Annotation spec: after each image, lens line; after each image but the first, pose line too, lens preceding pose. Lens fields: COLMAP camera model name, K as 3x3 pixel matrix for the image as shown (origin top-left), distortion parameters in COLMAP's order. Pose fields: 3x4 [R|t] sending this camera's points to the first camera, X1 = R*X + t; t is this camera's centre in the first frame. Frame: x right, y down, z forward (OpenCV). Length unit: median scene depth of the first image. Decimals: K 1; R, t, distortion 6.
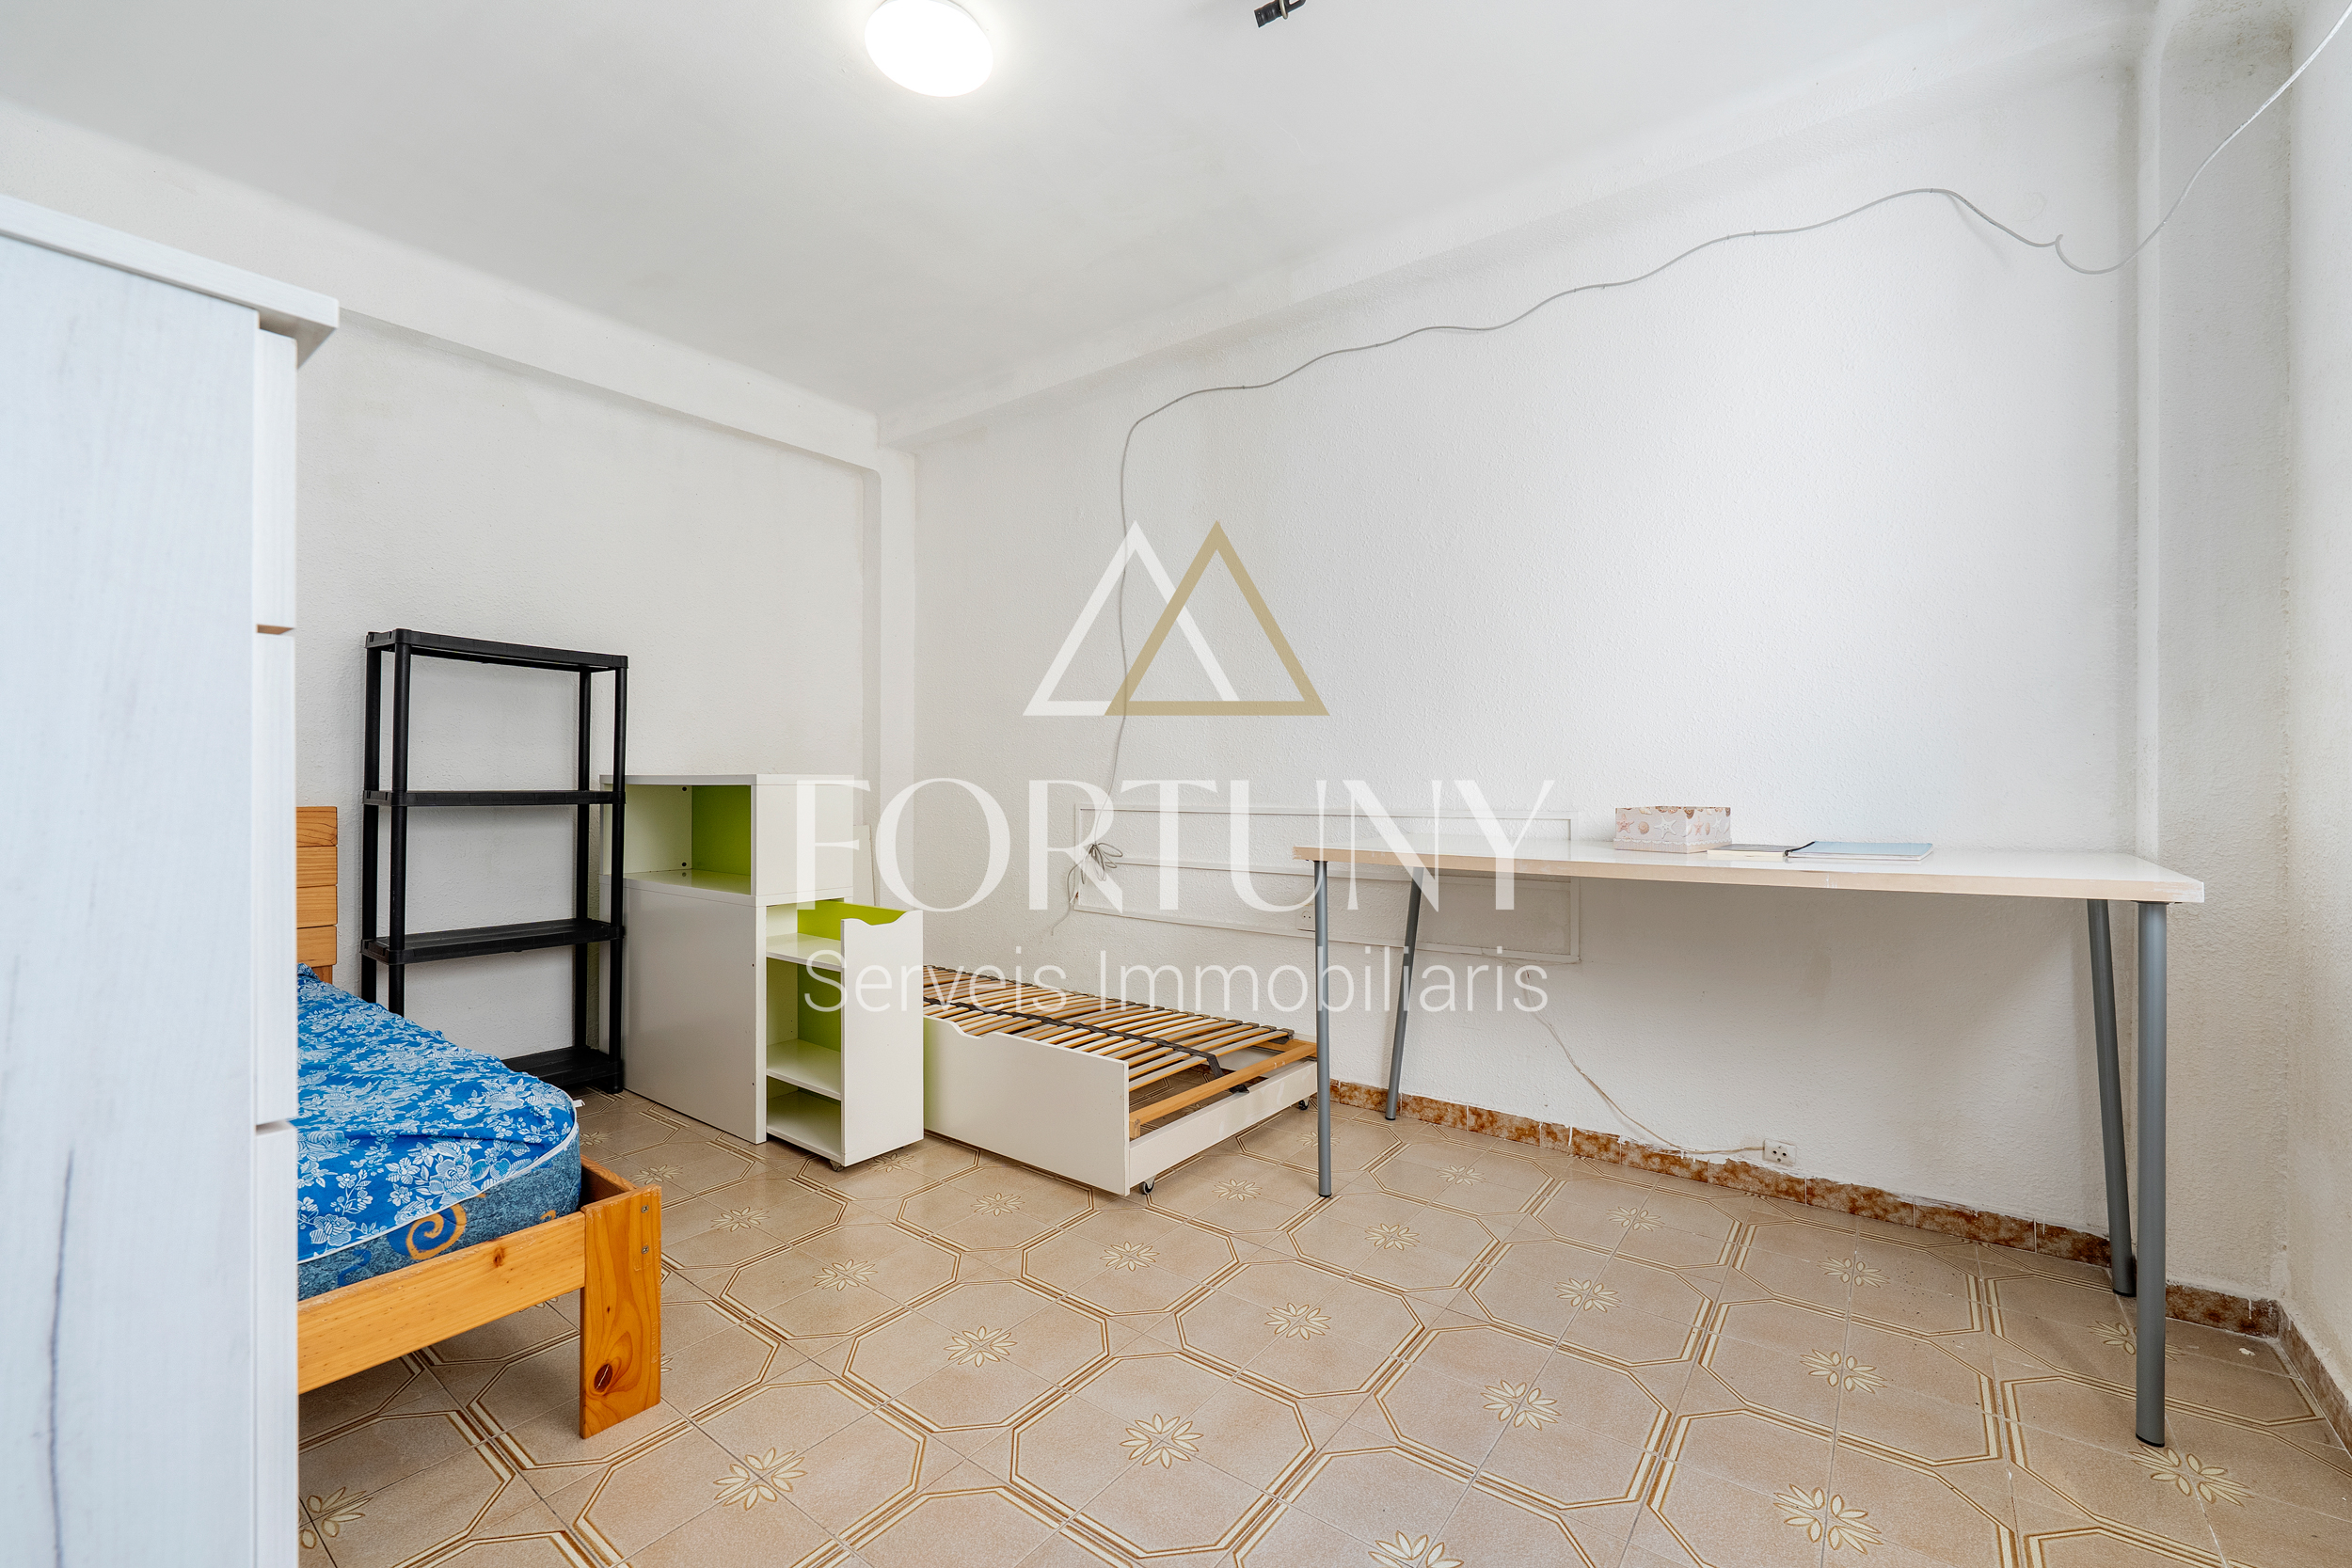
lens RADIAL K [[936.0, 0, 1177.2], [0, 936.0, 777.7], [0, 0, 1]] dist [0.003869, -0.000540]
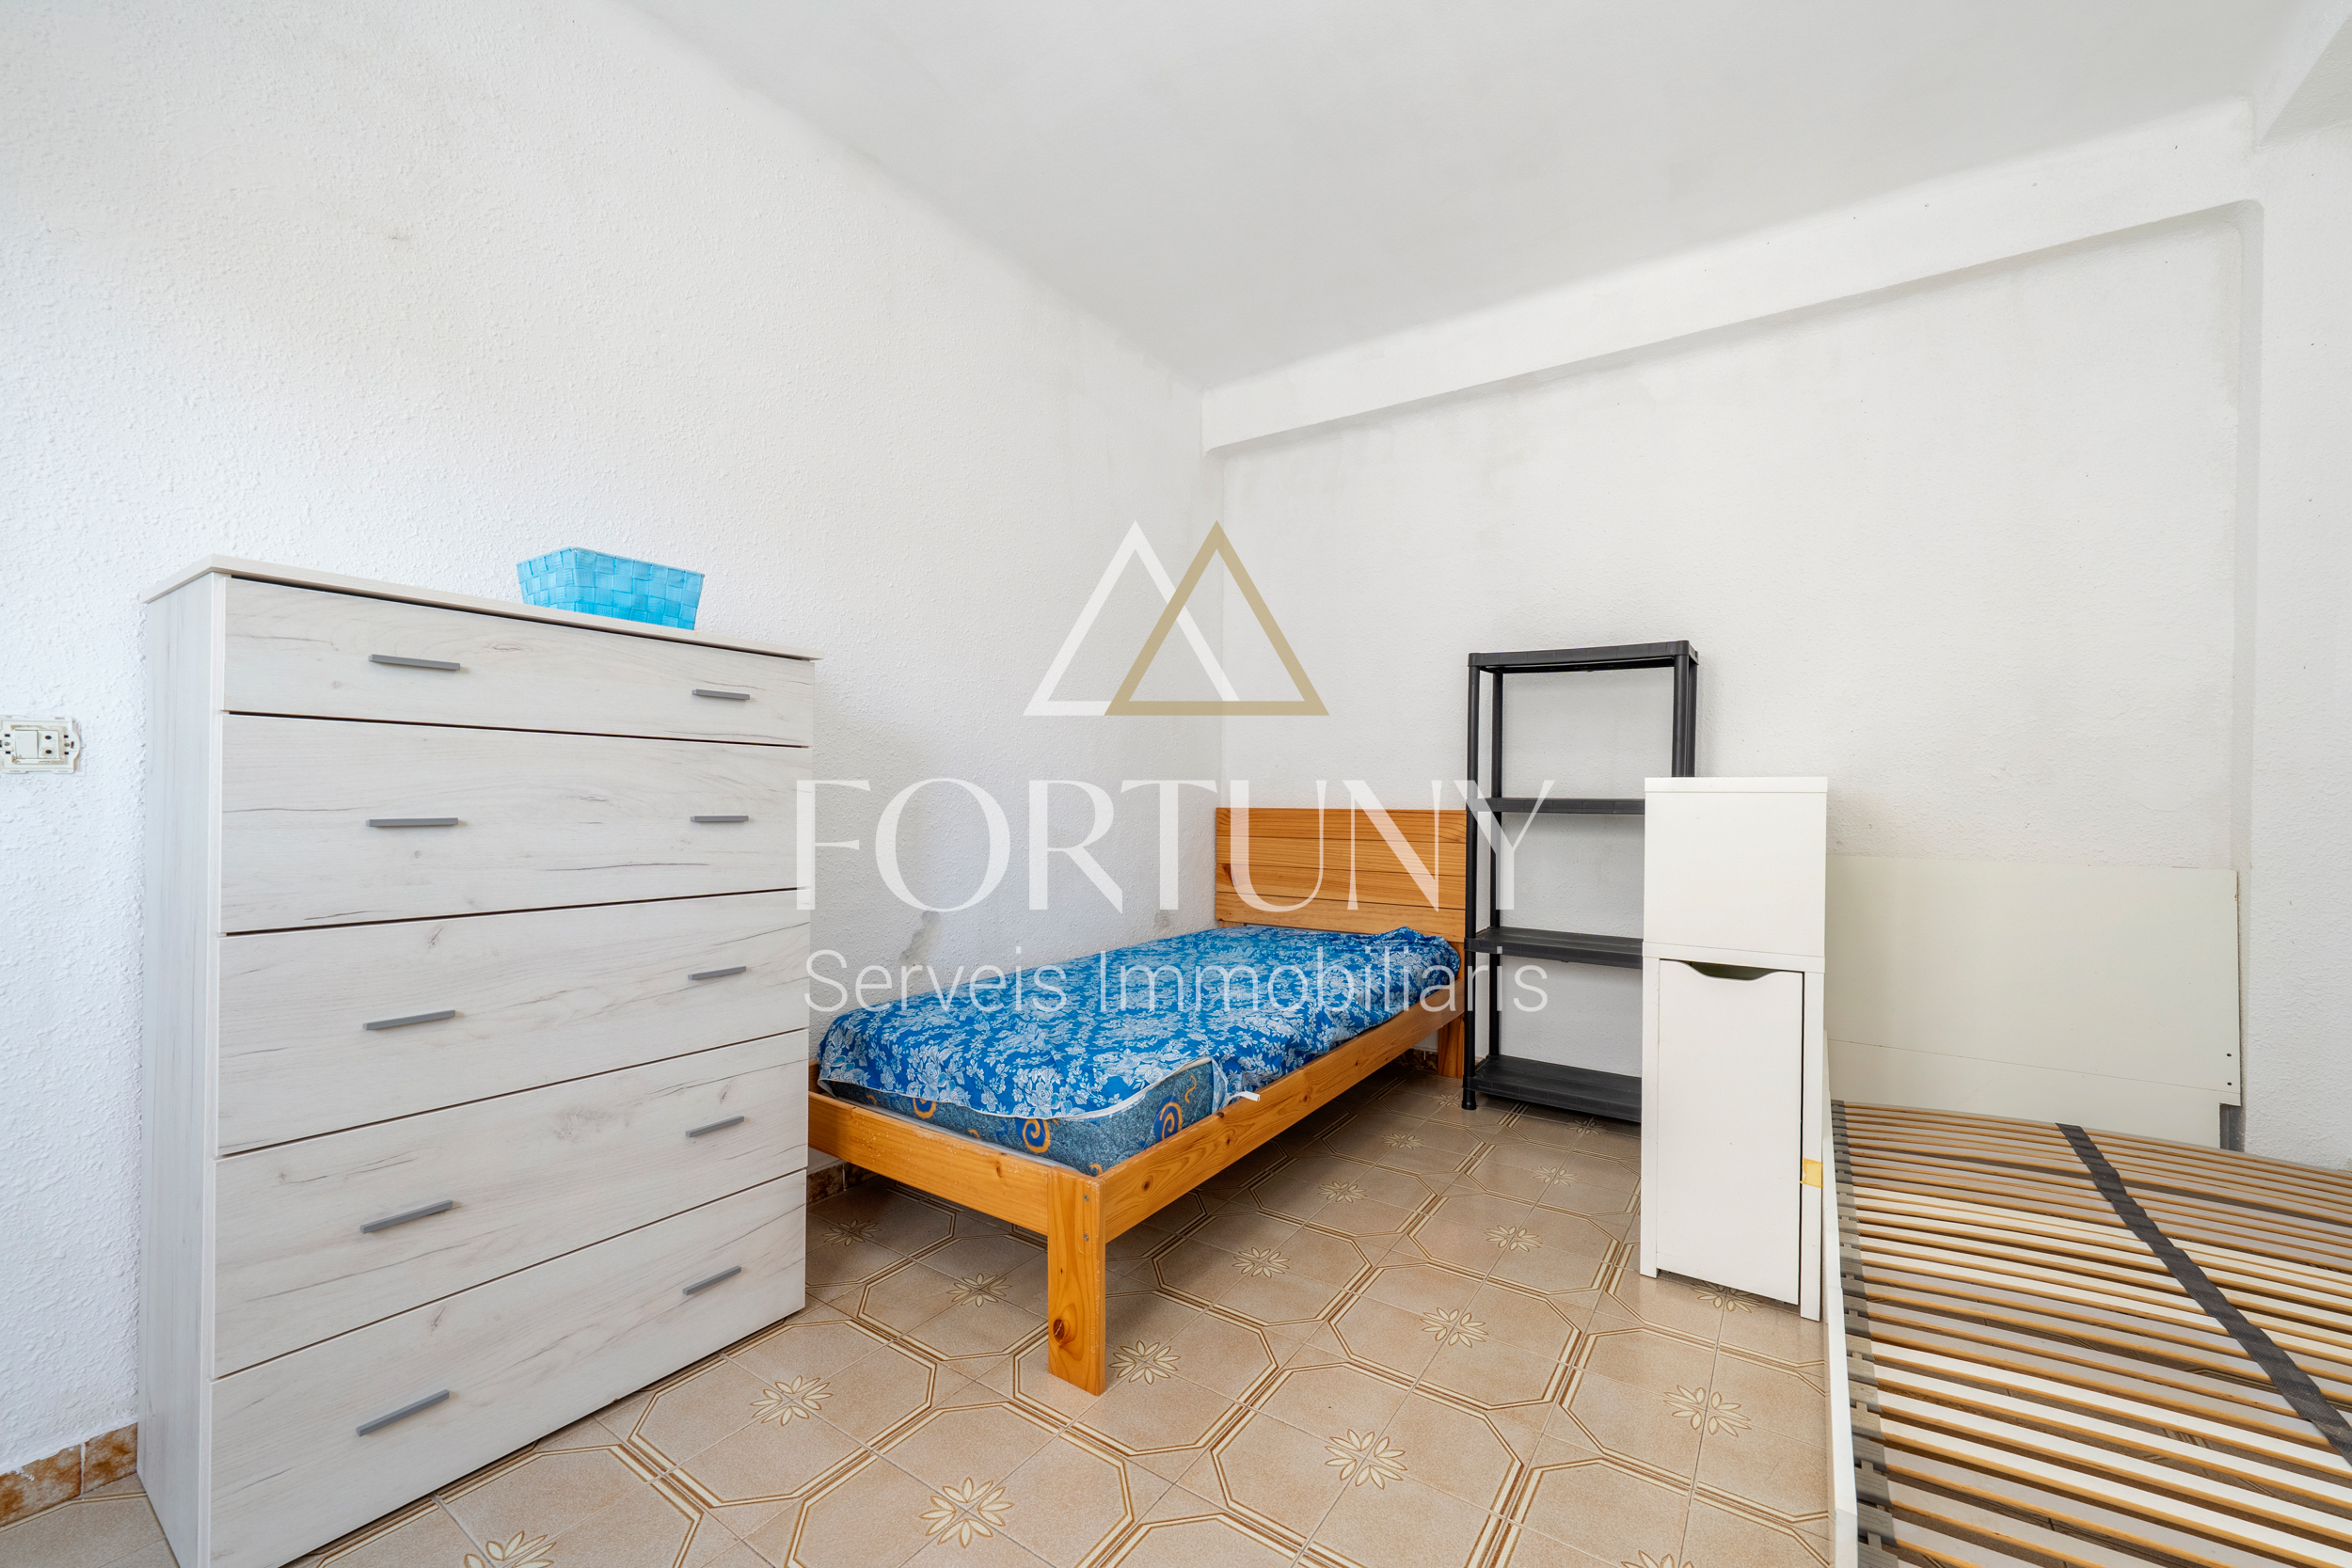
lens RADIAL K [[936.0, 0, 1206.7], [0, 936.0, 791.3], [0, 0, 1]] dist [0.003869, -0.000540]
pose [[0.064786, -0.000523, -0.997899, 0.478591], [0.003712, 0.999993, -0.000284, 0.011132], [0.997892, -0.003685, 0.064788, 1.073215]]
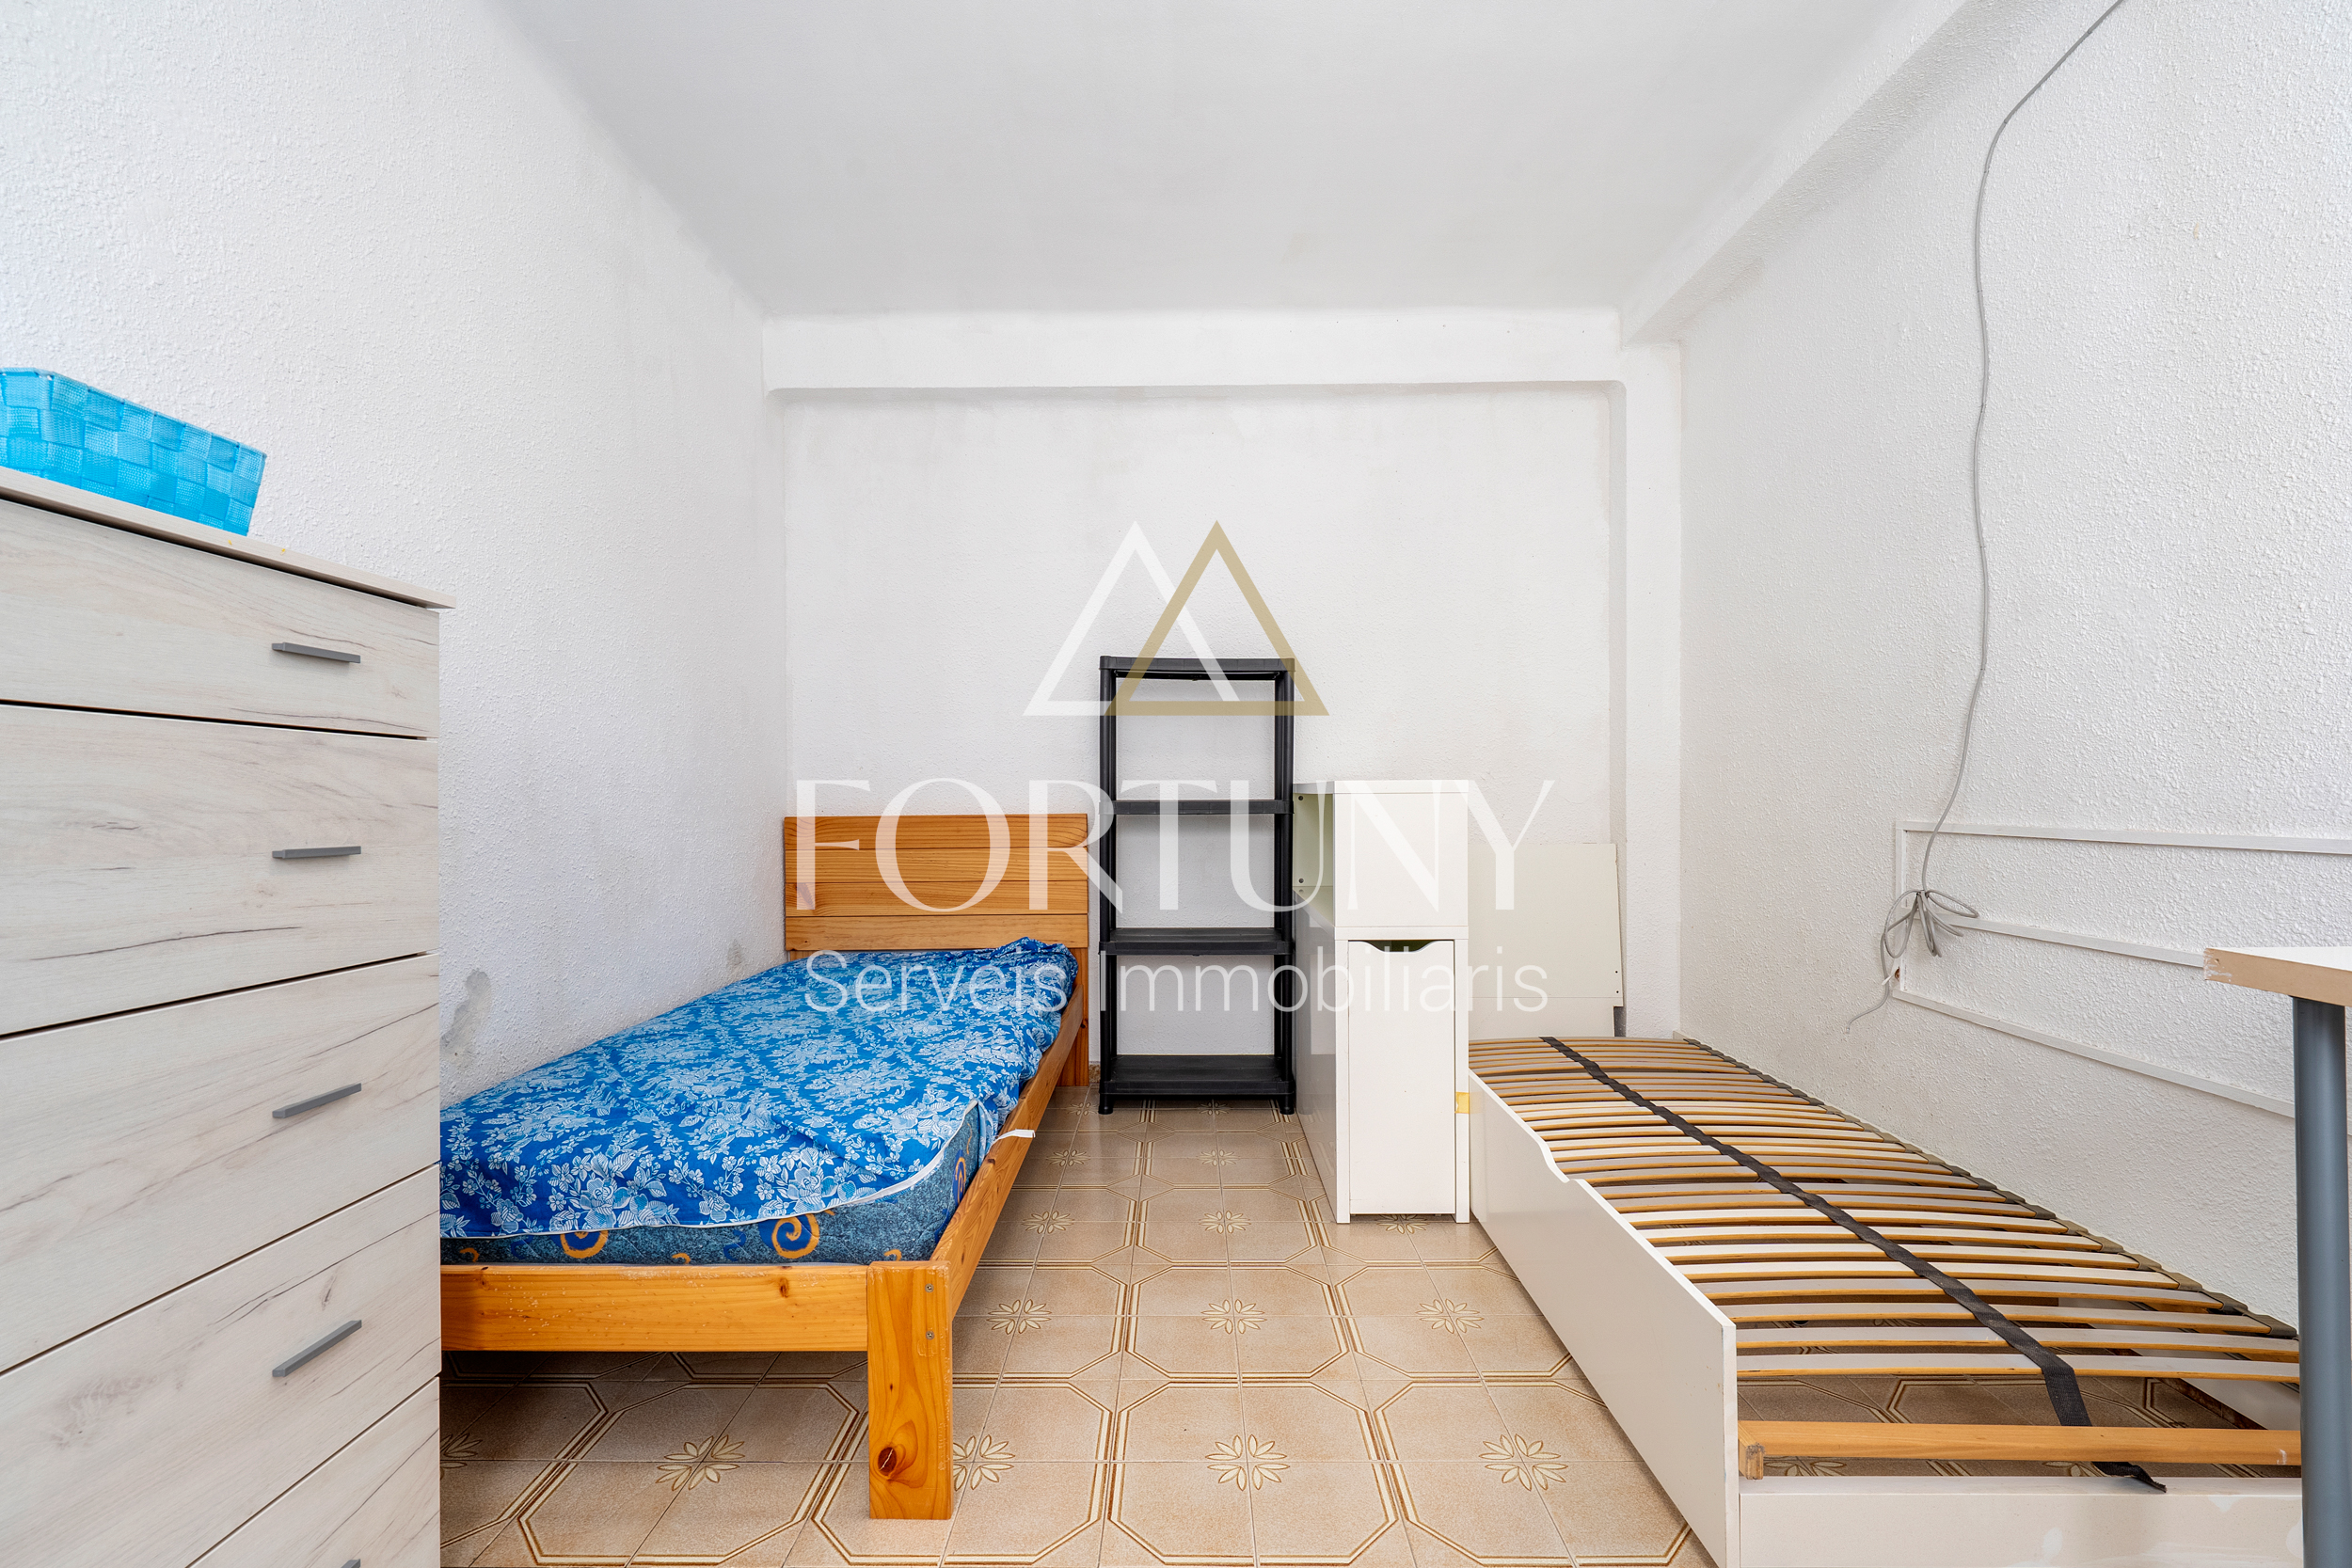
lens RADIAL K [[986.8, 0, 1193.6], [0, 986.8, 794.1], [0, 0, 1]] dist [0.004678, -0.000507]
pose [[0.605282, -0.004479, -0.795998, 0.309525], [0.013912, 0.999891, 0.004953, 0.003601], [0.795889, -0.014071, 0.605279, 0.652092]]
